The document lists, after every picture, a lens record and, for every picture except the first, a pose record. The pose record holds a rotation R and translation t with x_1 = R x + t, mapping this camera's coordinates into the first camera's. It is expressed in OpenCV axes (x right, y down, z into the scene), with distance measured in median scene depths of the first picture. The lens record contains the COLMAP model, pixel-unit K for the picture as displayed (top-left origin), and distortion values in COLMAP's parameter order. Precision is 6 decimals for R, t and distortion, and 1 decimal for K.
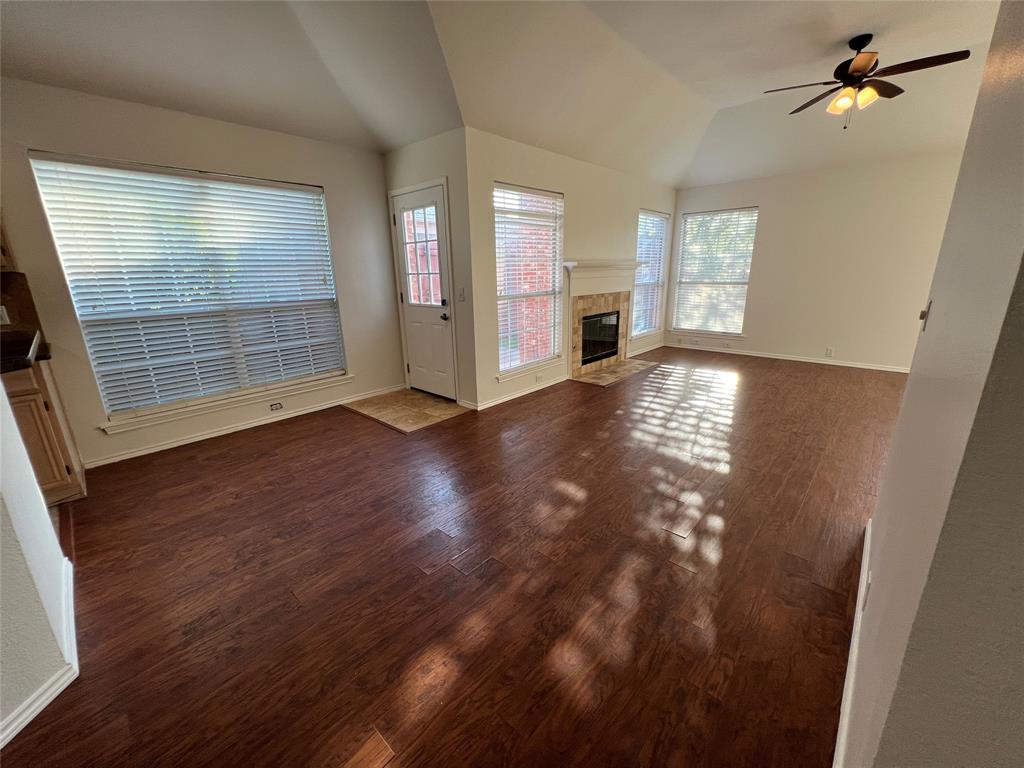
lens RADIAL K [[411.0, 0, 511.5], [0, 411.0, 384.2], [0, 0, 1]] dist [-0.002287, 0.000829]
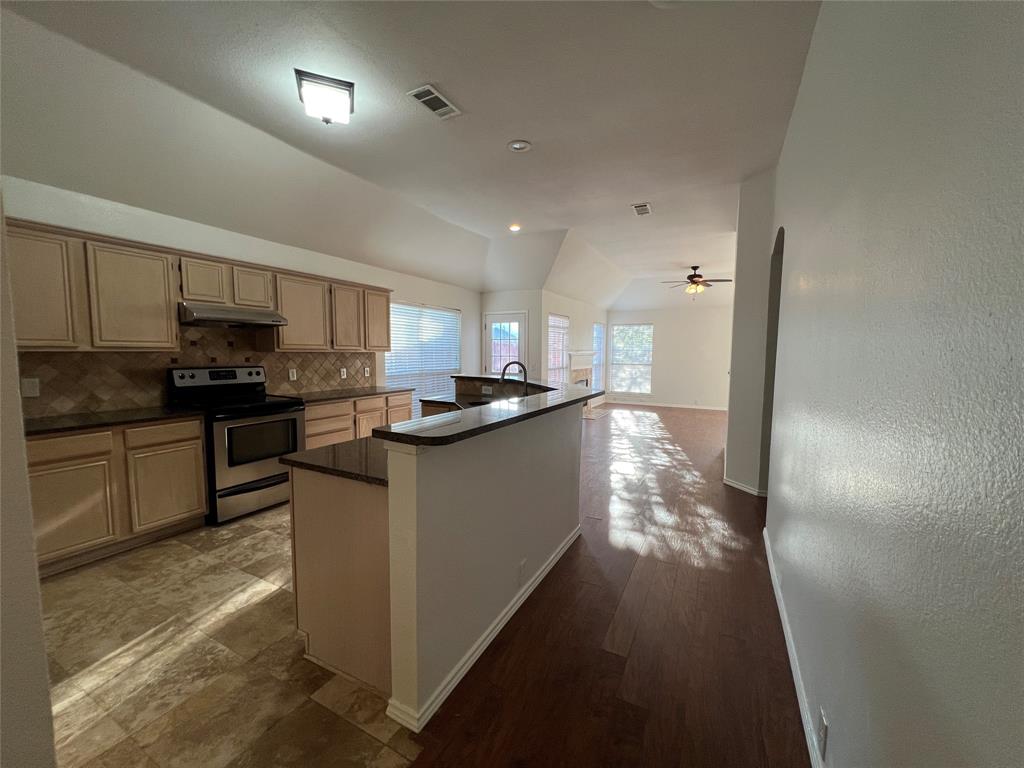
lens RADIAL K [[411.0, 0, 510.9], [0, 411.0, 385.3], [0, 0, 1]] dist [-0.002287, 0.000829]
pose [[0.964995, 0.004636, 0.262227, -0.612260], [0.044313, 0.982587, -0.180443, 0.173266], [-0.258497, 0.185746, 0.947986, -0.652508]]
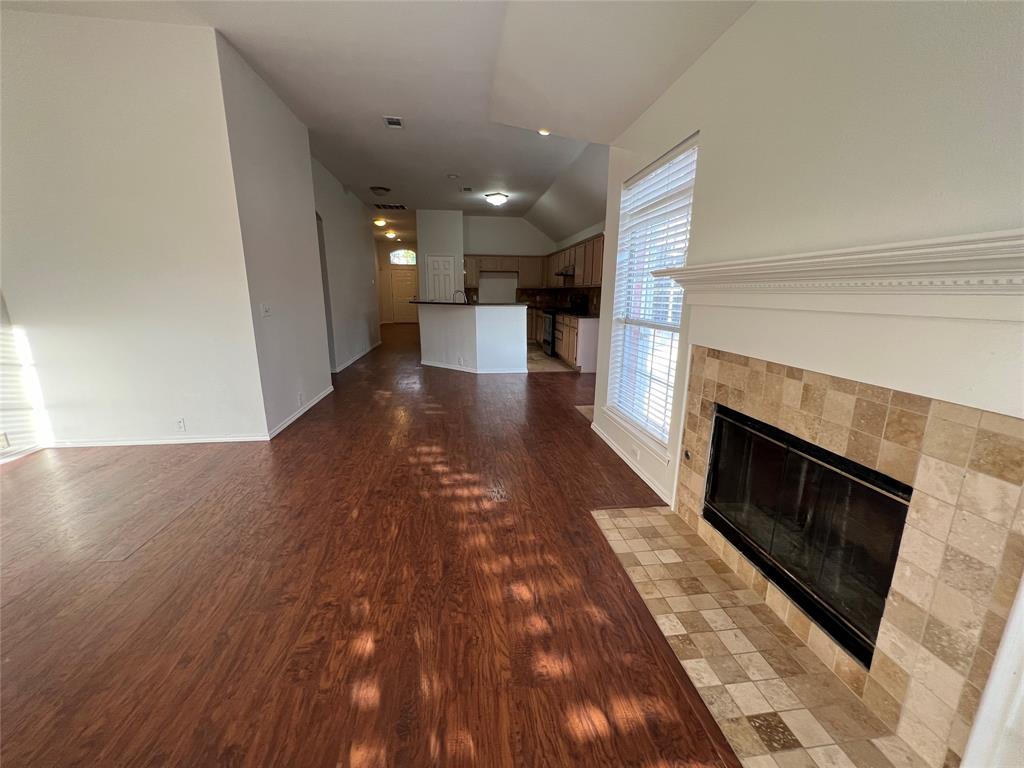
lens RADIAL K [[411.0, 0, 507.5], [0, 411.0, 381.2], [0, 0, 1]] dist [-0.002287, 0.000829]
pose [[-0.650394, 0.175356, -0.739079, 0.668573], [-0.197135, 0.900683, 0.387179, -0.333194], [0.733570, 0.397517, -0.551230, 1.190009]]
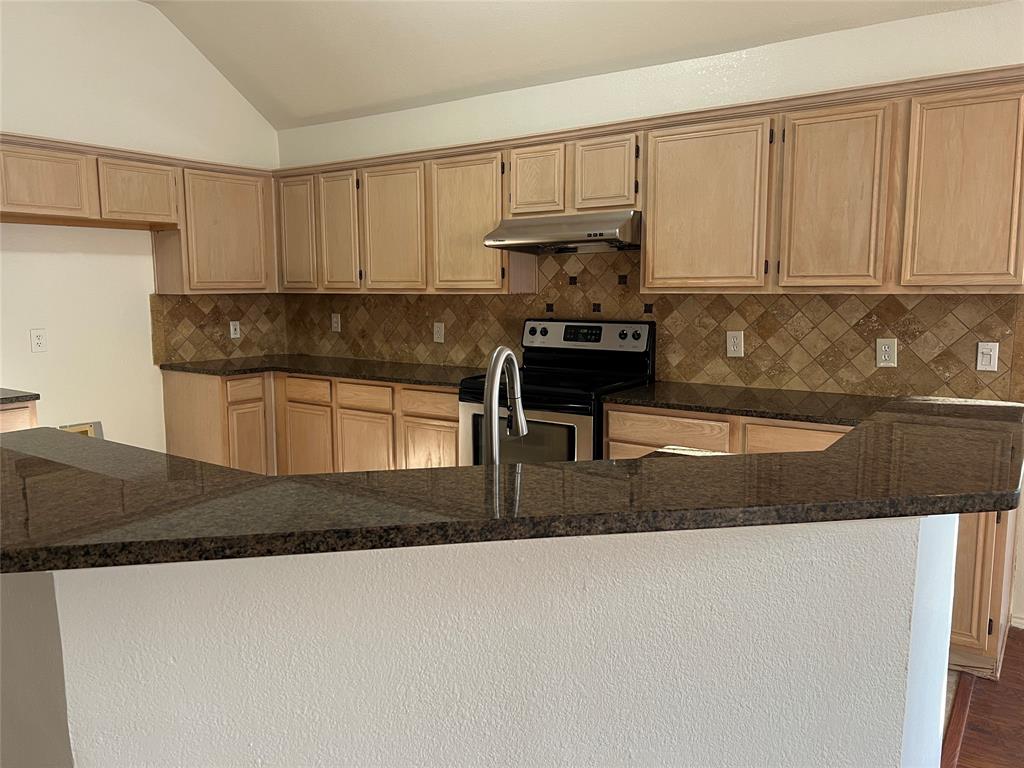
lens RADIAL K [[763.1, 0, 509.6], [0, 763.1, 386.6], [0, 0, 1]] dist [0.064410, -0.082490]
pose [[0.135784, 0.147448, -0.979705, -0.077483], [-0.259267, 0.959692, 0.108502, -0.032921], [0.956213, 0.239272, 0.168539, 0.040639]]
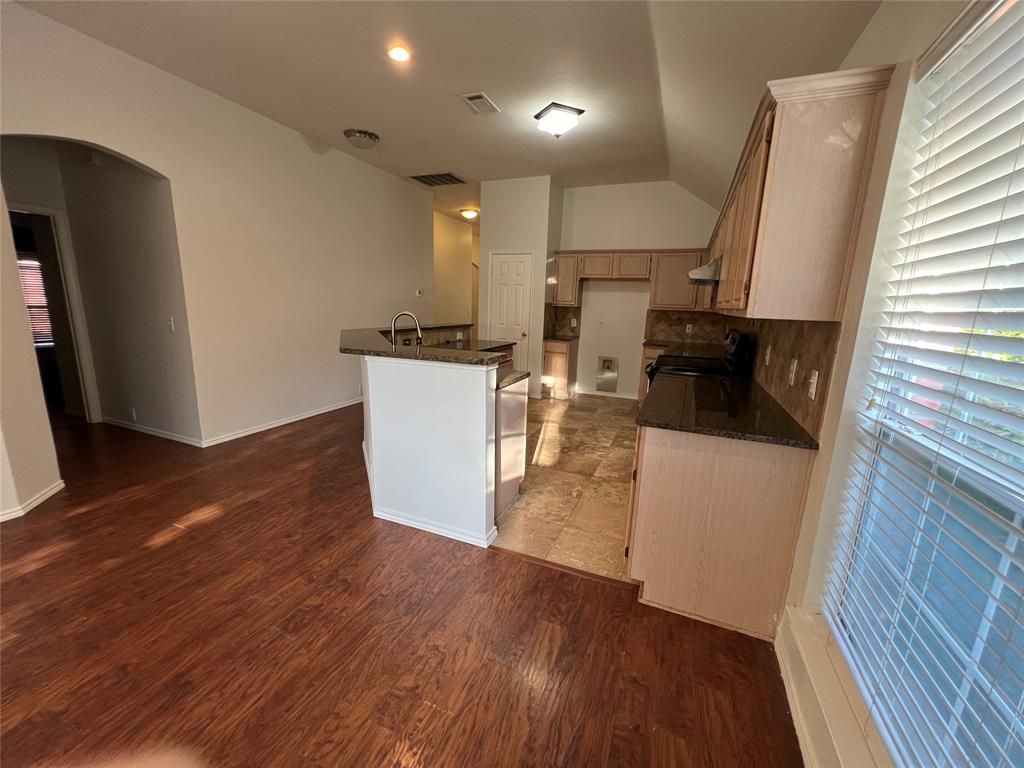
lens RADIAL K [[411.0, 0, 514.5], [0, 411.0, 387.2], [0, 0, 1]] dist [-0.002287, 0.000829]
pose [[-0.936660, 0.057493, -0.345490, -0.325744], [-0.108718, 0.889981, 0.442847, -0.225506], [0.332940, 0.452358, -0.827359, 0.775989]]
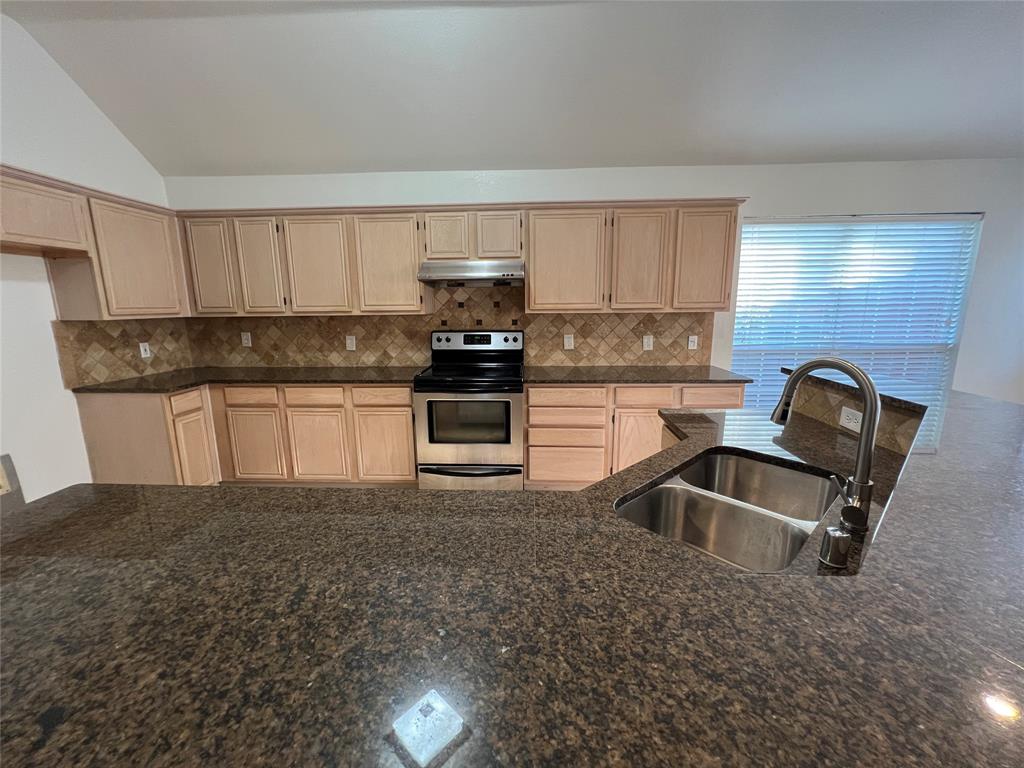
lens RADIAL K [[411.0, 0, 510.8], [0, 411.0, 384.1], [0, 0, 1]] dist [-0.002287, 0.000829]
pose [[0.648533, 0.156669, -0.744889, -0.342703], [-0.203487, 0.978658, 0.028672, 0.027304], [0.733484, 0.132980, 0.666571, -0.182026]]
